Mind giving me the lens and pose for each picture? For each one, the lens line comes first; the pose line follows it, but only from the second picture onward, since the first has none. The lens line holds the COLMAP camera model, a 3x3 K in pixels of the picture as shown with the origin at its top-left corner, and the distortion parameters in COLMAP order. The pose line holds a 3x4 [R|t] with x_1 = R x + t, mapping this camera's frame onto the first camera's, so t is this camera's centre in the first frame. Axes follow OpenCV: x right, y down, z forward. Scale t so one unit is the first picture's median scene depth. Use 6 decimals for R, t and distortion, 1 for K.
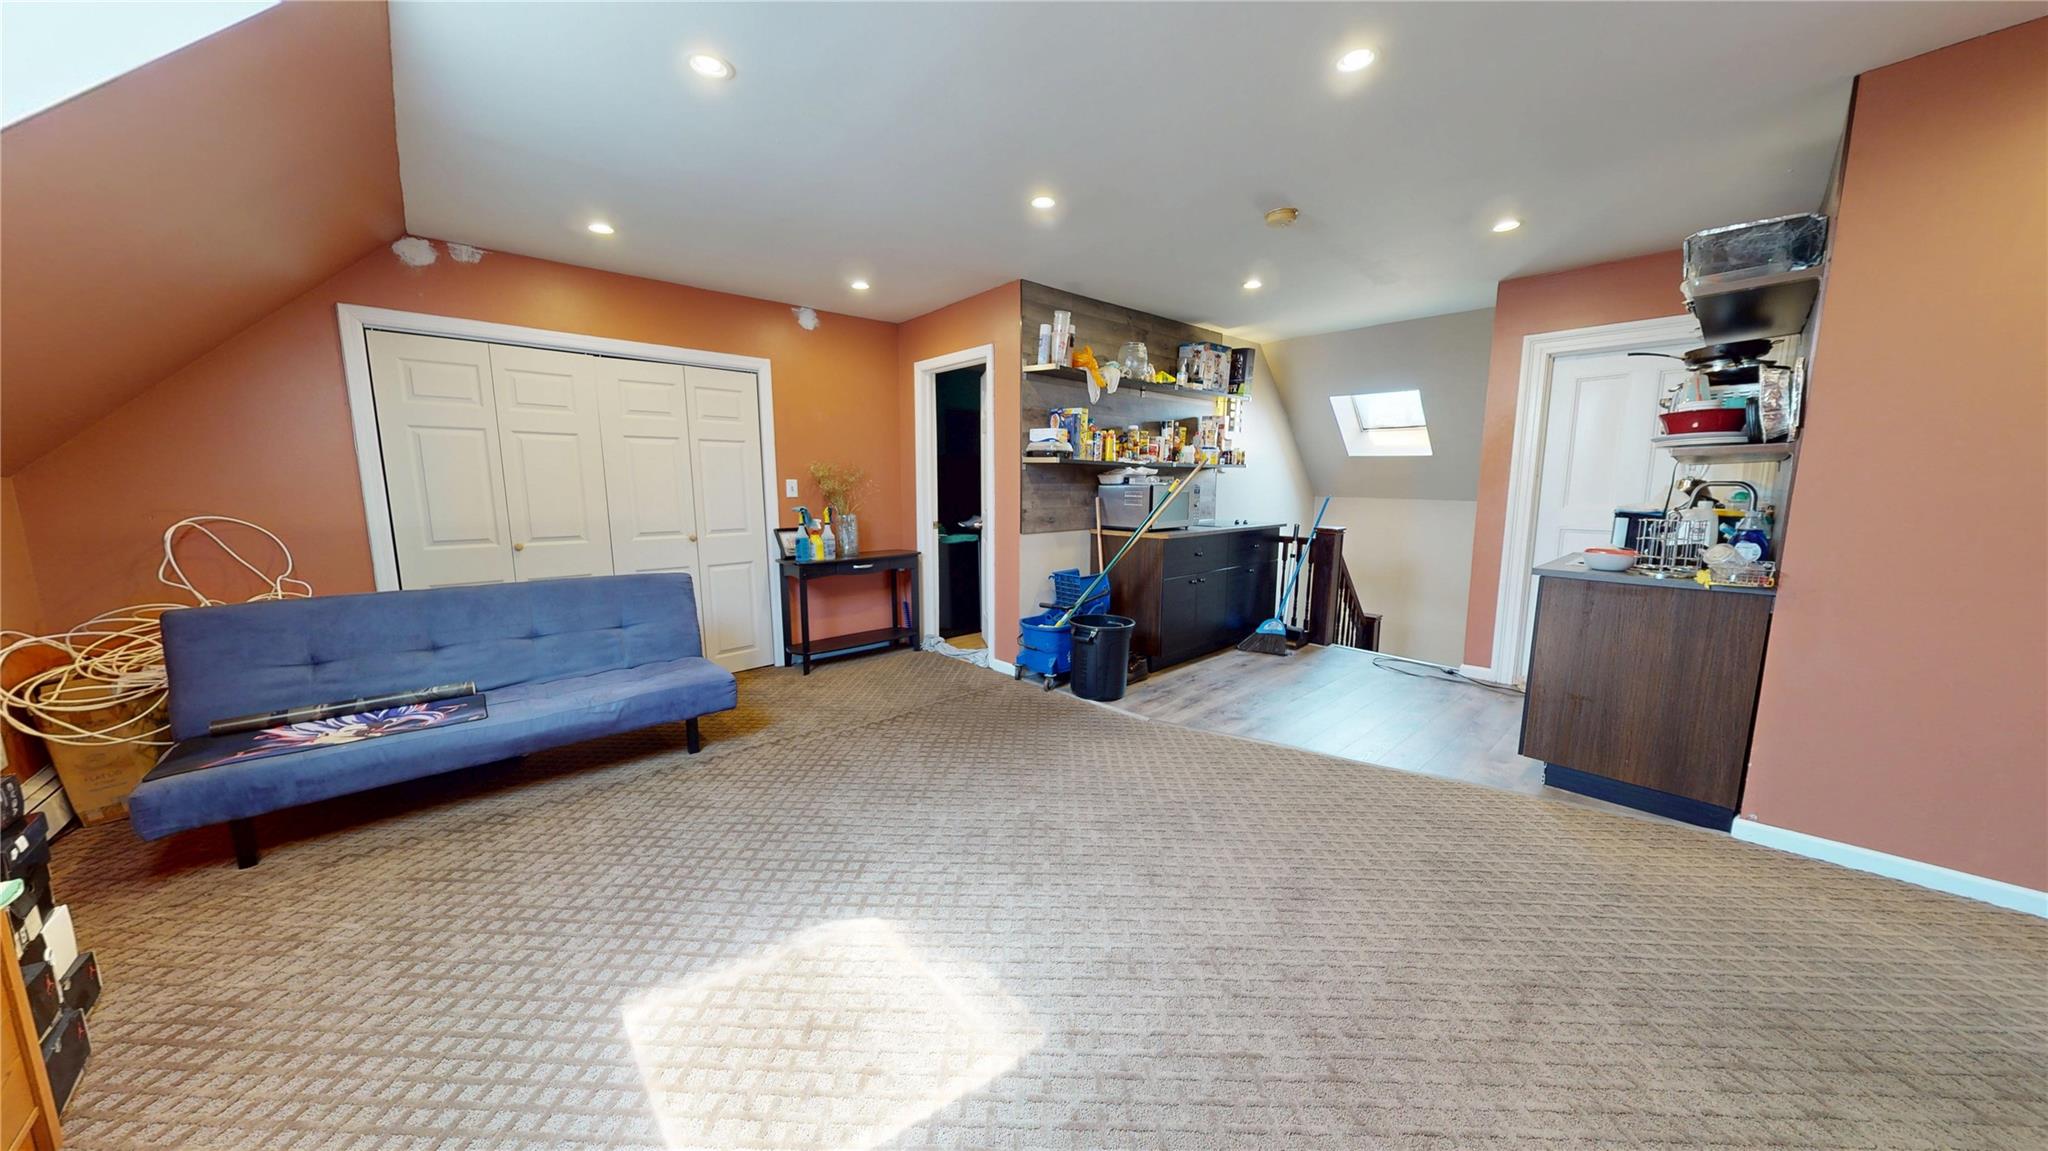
lens RADIAL K [[651.2, 0, 1022.6], [0, 651.2, 574.1], [0, 0, 1]] dist [0.007154, 0.000061]
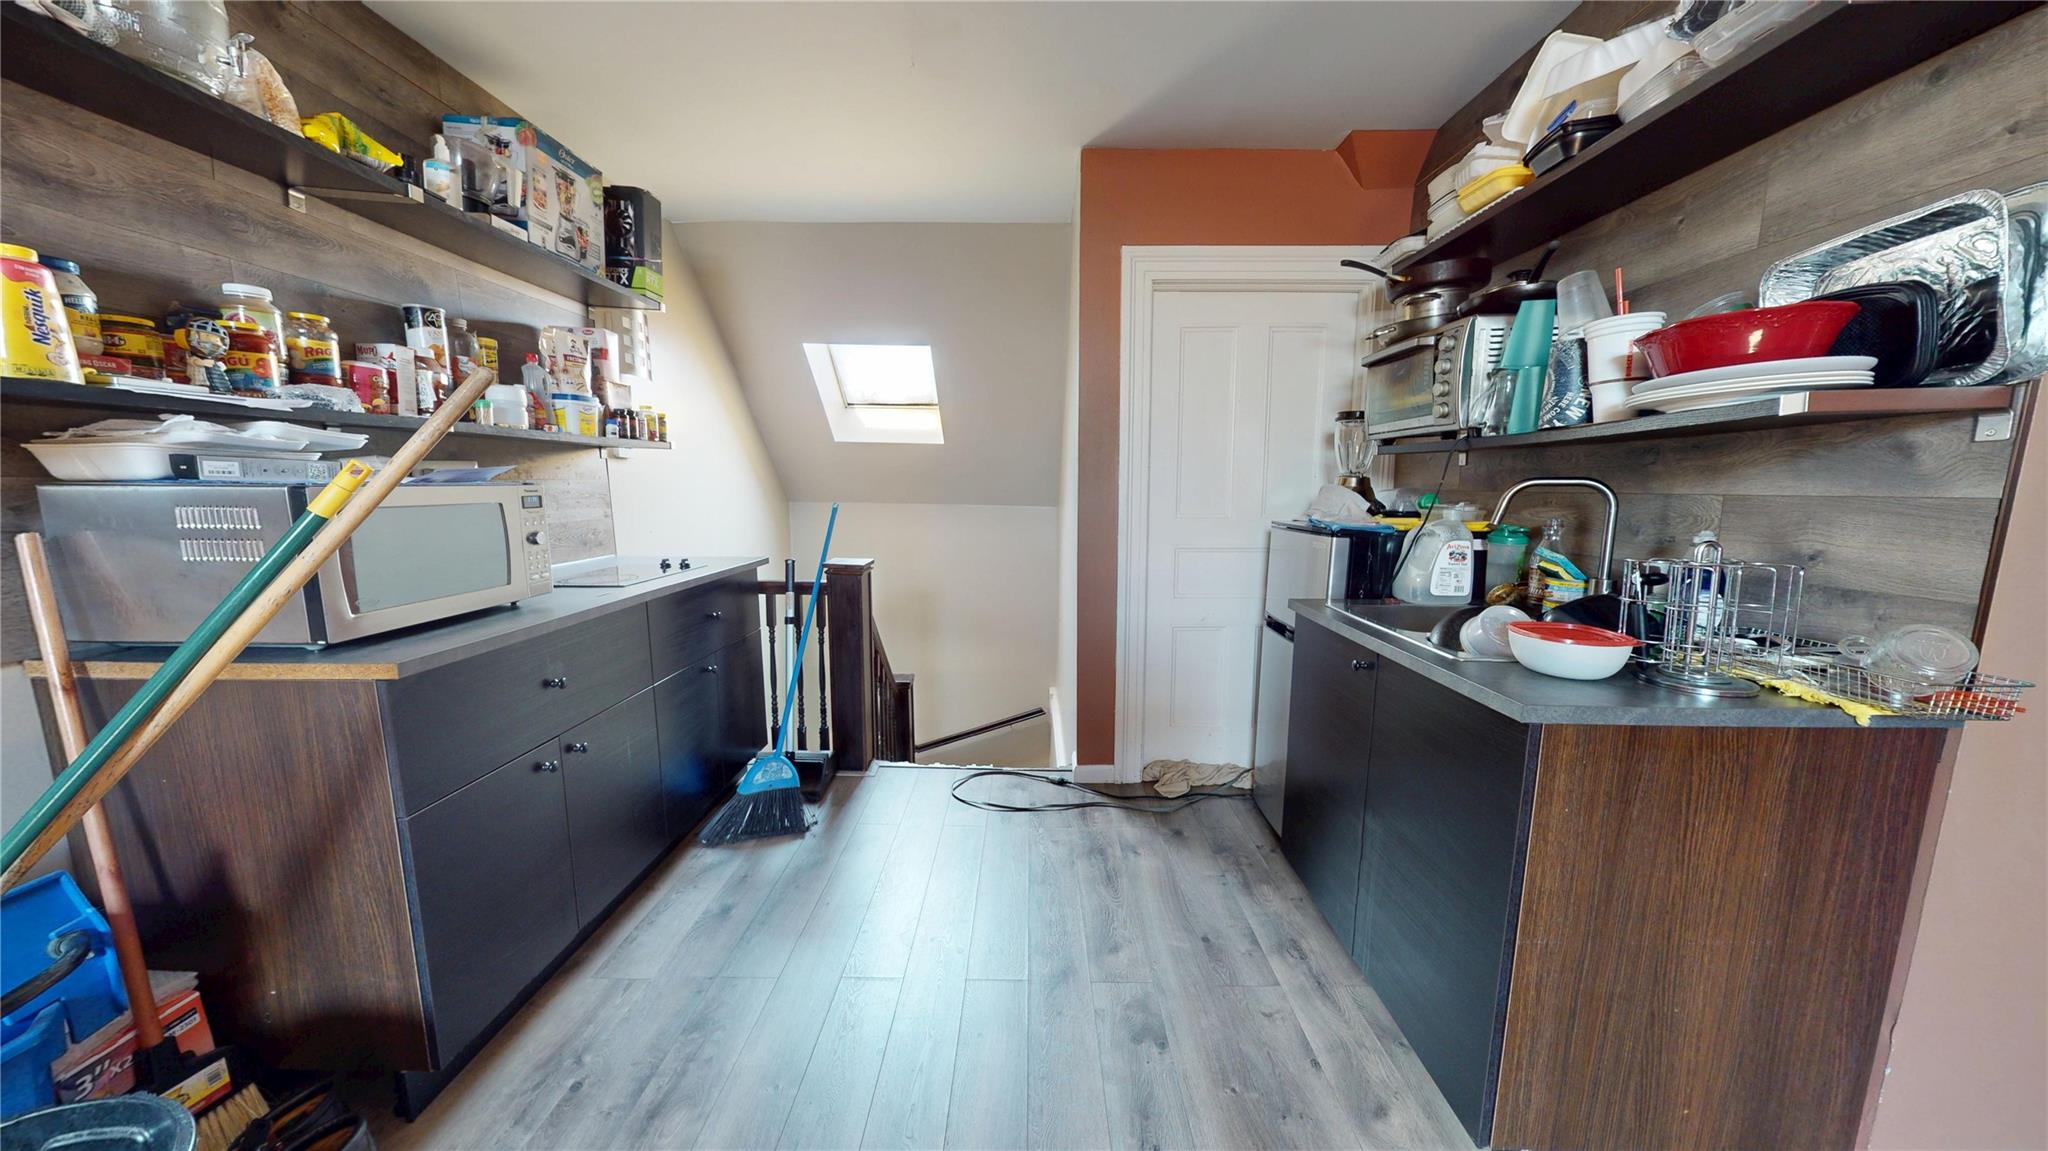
lens RADIAL K [[651.2, 0, 1024.8], [0, 651.2, 574.2], [0, 0, 1]] dist [0.007154, 0.000061]
pose [[0.684164, -0.099867, 0.722458, 0.170162], [0.101080, 0.994005, 0.041681, -0.067350], [-0.722290, 0.044510, 0.690157, 0.501346]]
